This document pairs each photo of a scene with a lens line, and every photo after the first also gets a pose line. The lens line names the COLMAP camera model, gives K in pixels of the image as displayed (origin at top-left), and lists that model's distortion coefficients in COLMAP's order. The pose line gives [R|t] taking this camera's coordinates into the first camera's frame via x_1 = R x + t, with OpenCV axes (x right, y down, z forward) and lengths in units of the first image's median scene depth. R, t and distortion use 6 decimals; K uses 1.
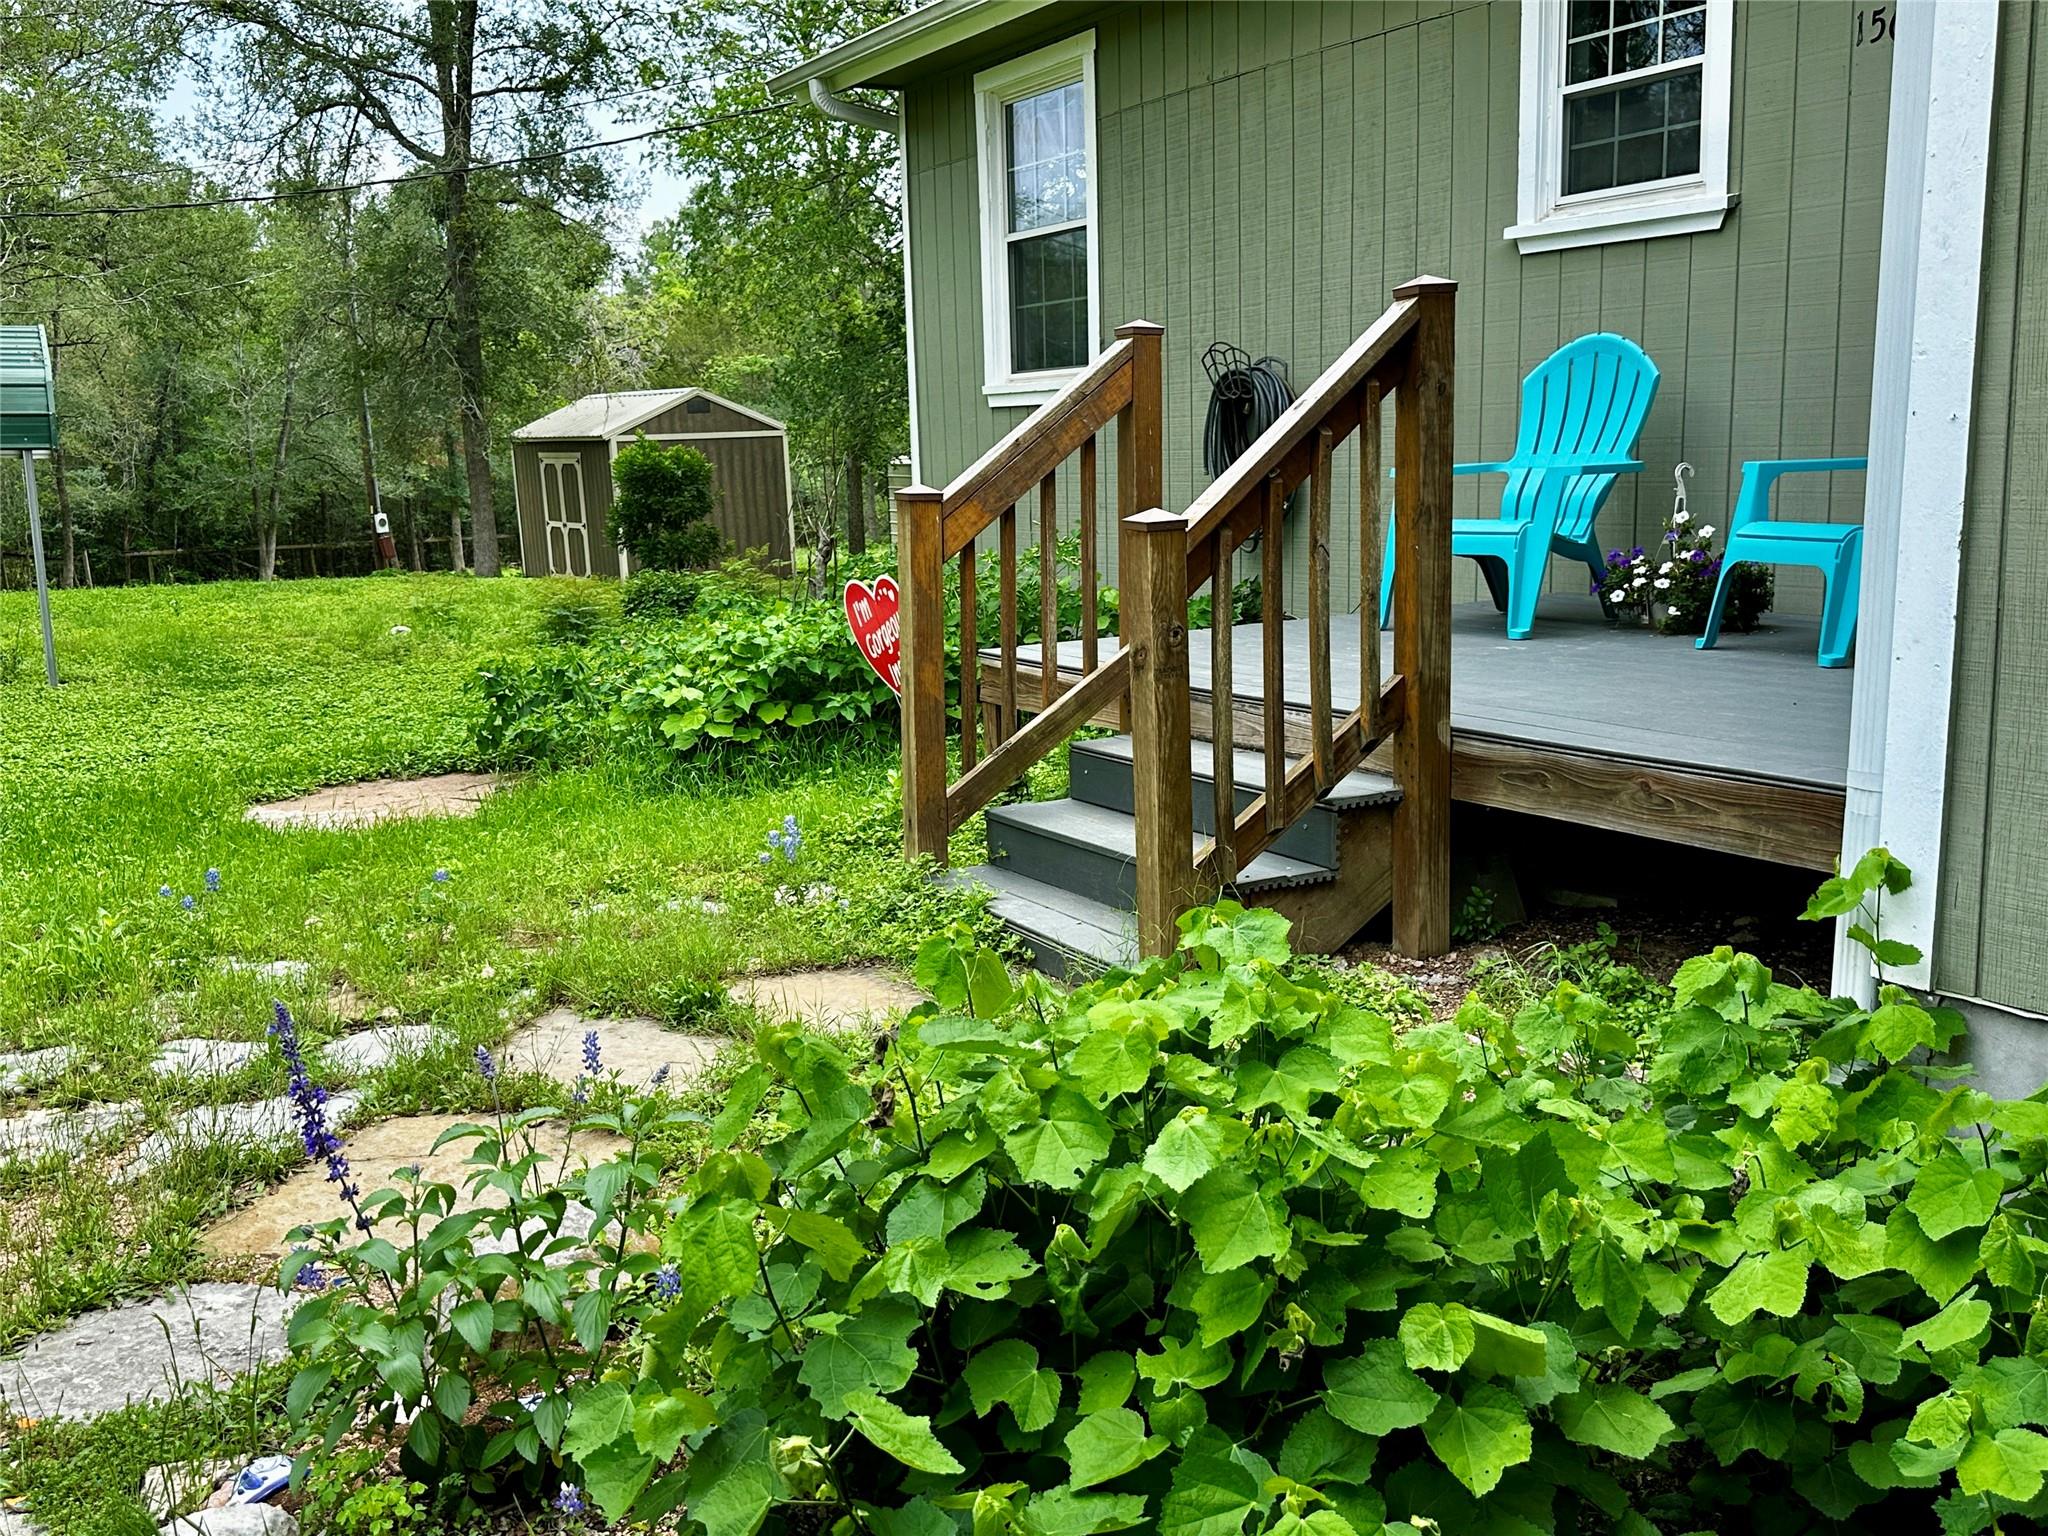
lens RADIAL K [[1883.0, 0, 1068.5], [0, 1883.0, 771.3], [0, 0, 1]] dist [0.080420, -0.000452]
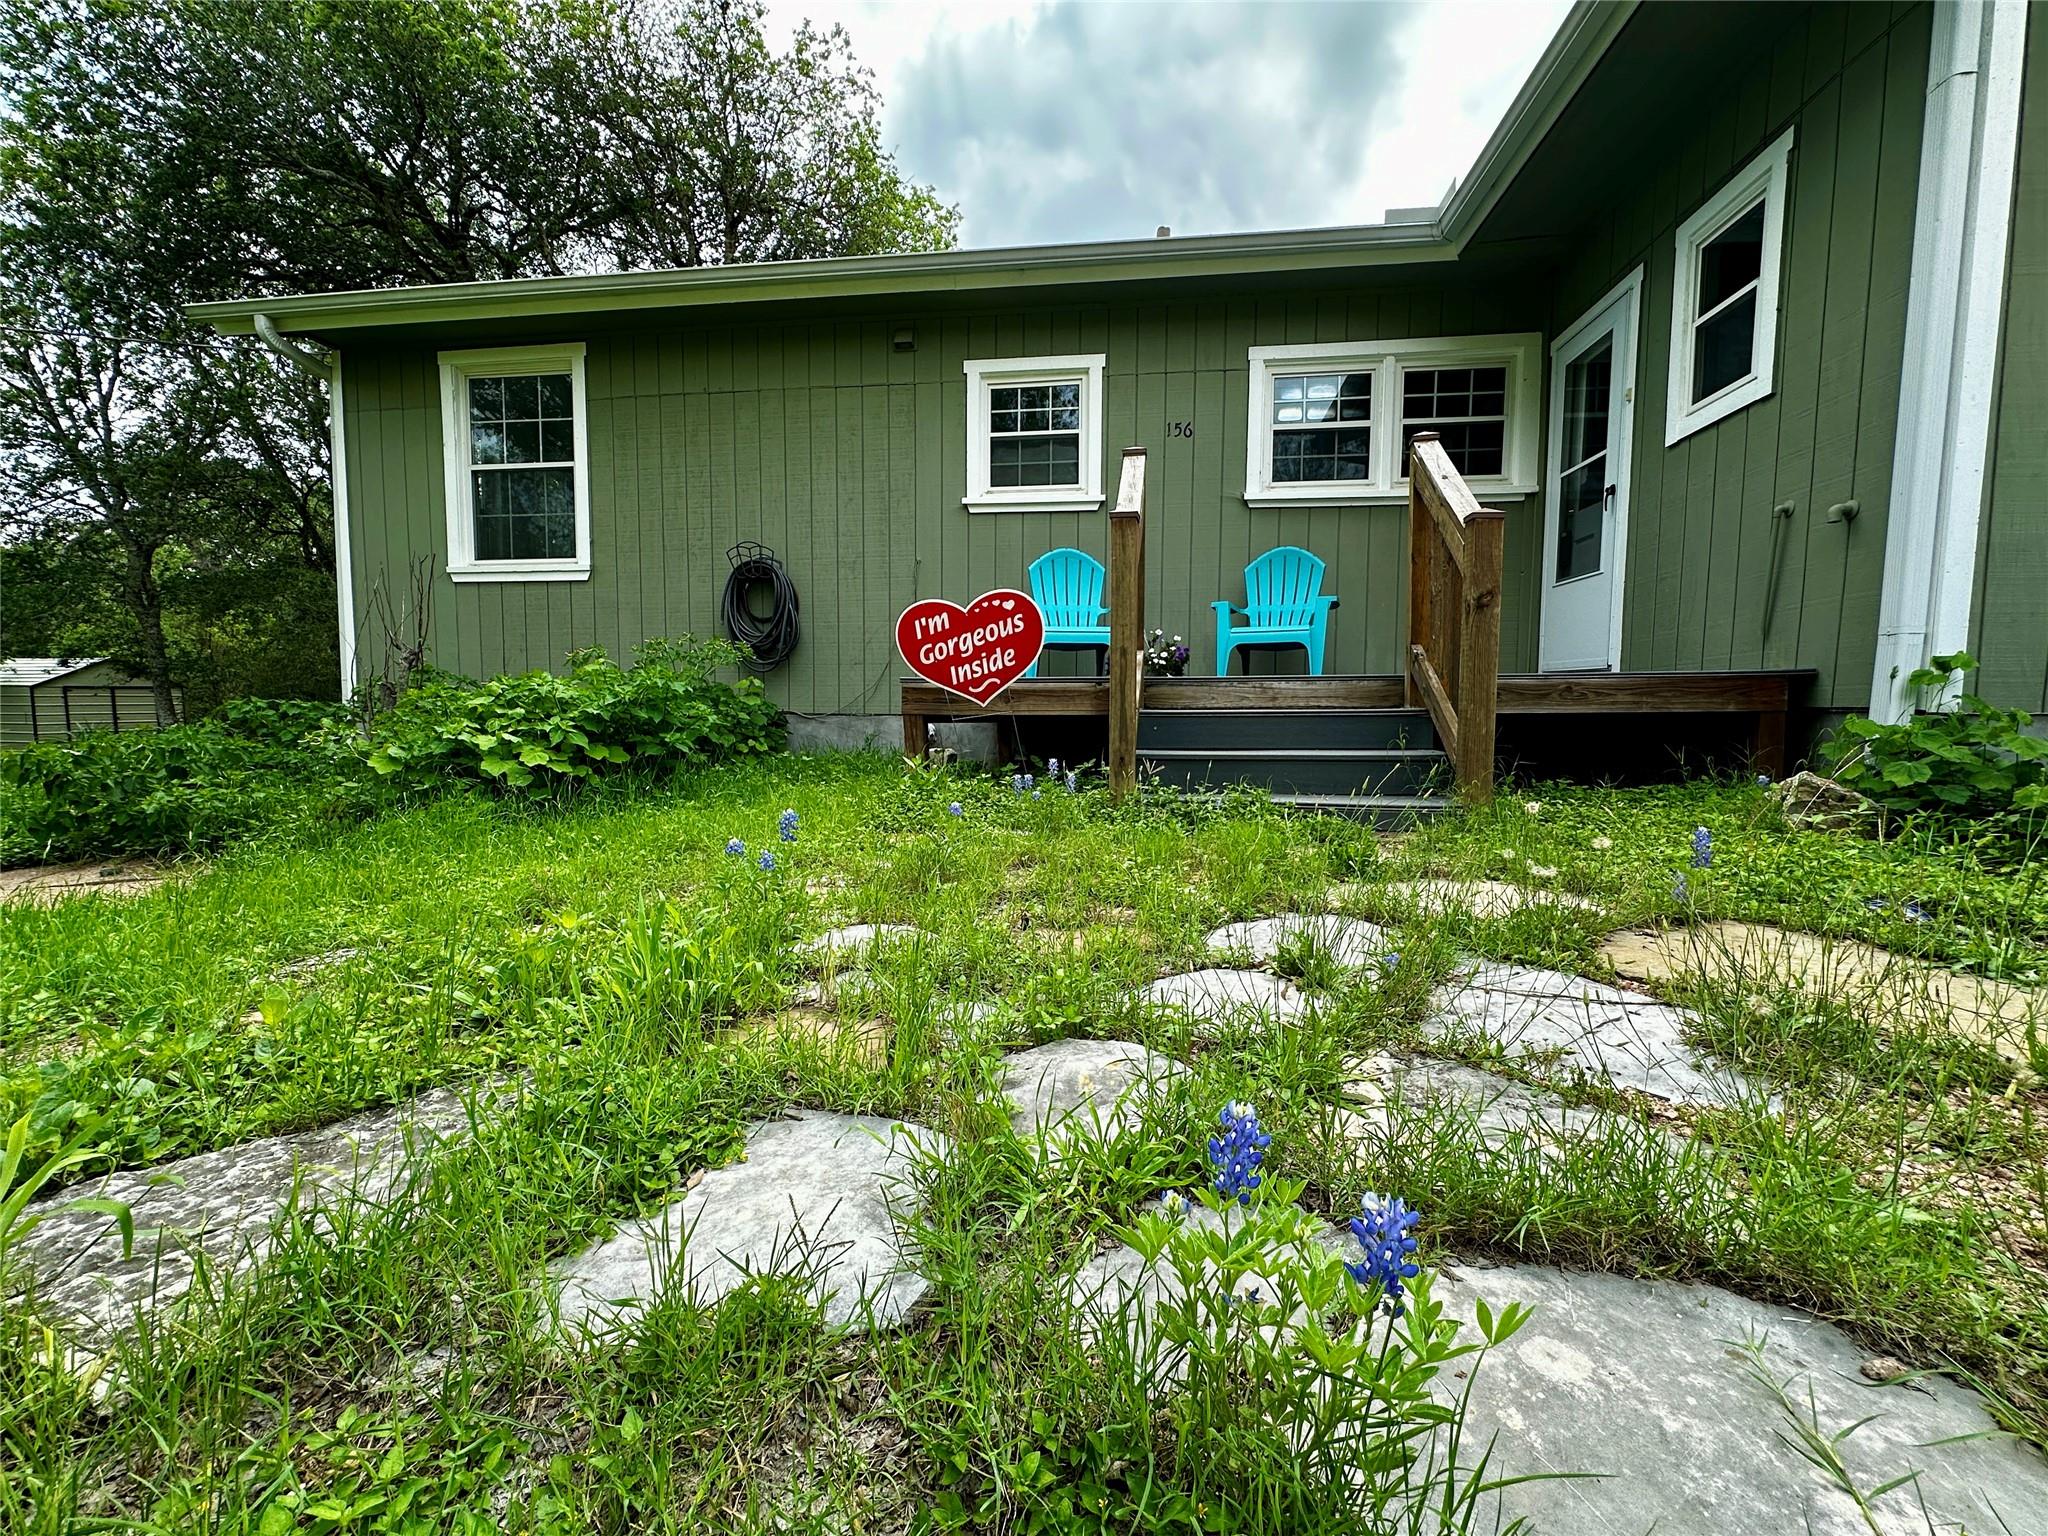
lens RADIAL K [[843.4, 0, 1024.0], [0, 843.4, 768.0], [0, 0, 1]] dist [0.000582, -0.000070]
pose [[0.629291, -0.030713, 0.776562, -0.366274], [0.112719, 0.992260, -0.052098, 0.035263], [-0.768952, 0.120318, 0.627883, 0.405179]]
